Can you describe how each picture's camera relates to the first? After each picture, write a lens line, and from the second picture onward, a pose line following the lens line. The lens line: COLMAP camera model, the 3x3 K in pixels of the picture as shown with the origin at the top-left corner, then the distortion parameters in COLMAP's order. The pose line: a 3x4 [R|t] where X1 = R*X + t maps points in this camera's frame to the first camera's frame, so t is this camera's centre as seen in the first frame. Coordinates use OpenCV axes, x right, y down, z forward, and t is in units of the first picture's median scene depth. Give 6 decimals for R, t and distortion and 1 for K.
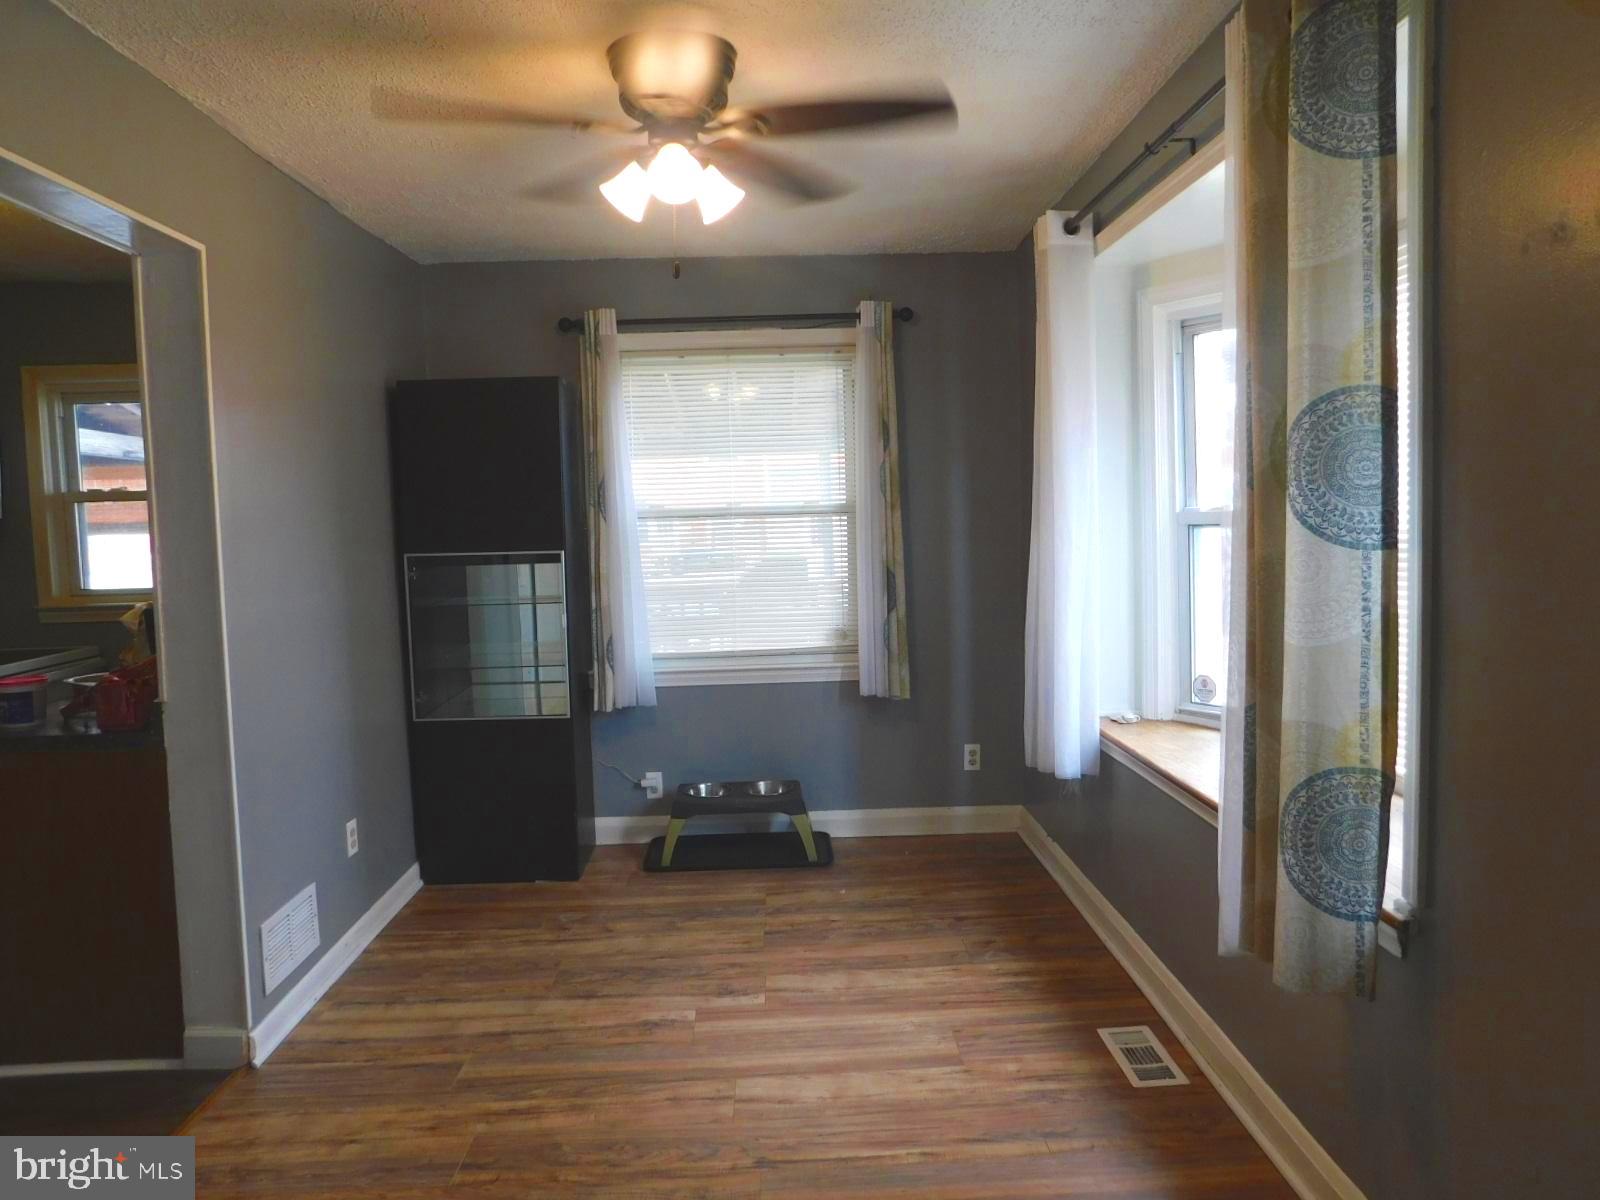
lens RADIAL K [[1066.2, 0, 799.4], [0, 1066.2, 594.9], [0, 0, 1]] dist [-0.034273, -0.001839]
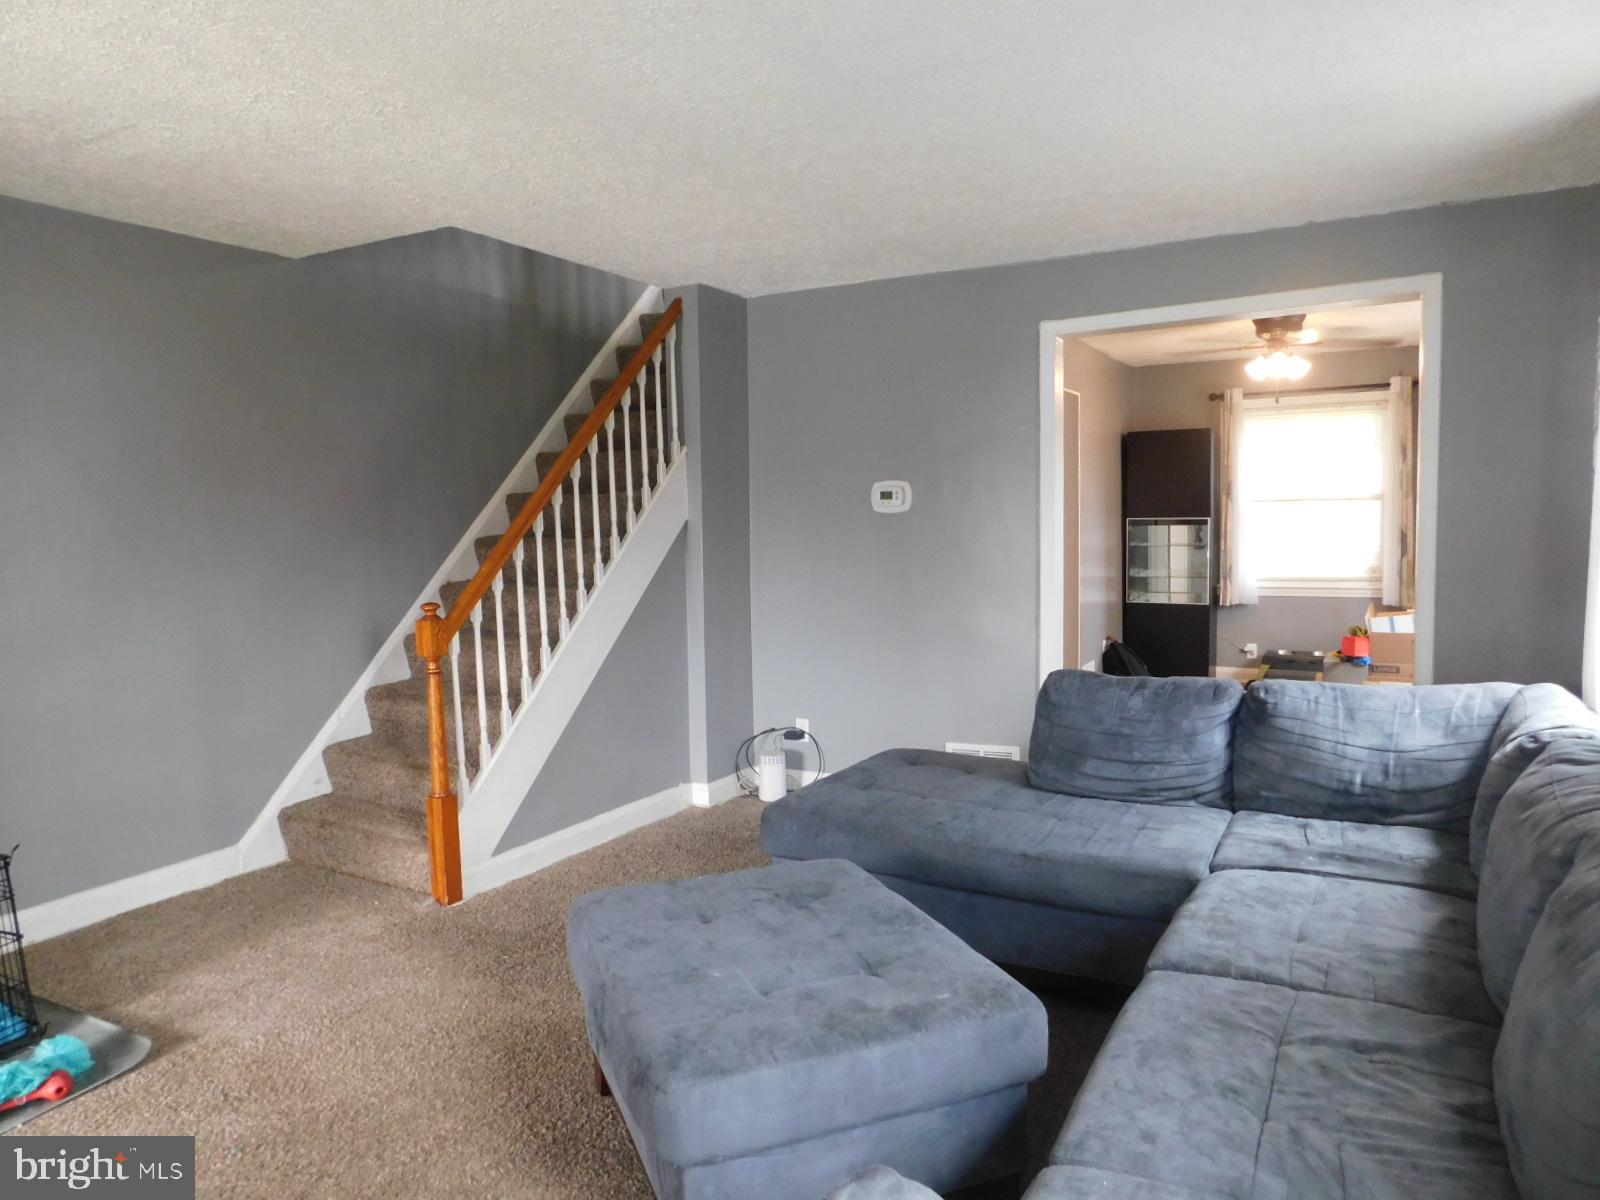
lens RADIAL K [[1066.2, 0, 801.3], [0, 1066.2, 586.4], [0, 0, 1]] dist [-0.034273, -0.001839]
pose [[0.860258, 0.048117, -0.507584, 0.114771], [-0.035721, 0.998778, 0.034139, 0.040072], [0.508607, -0.011237, 0.860926, -0.949037]]
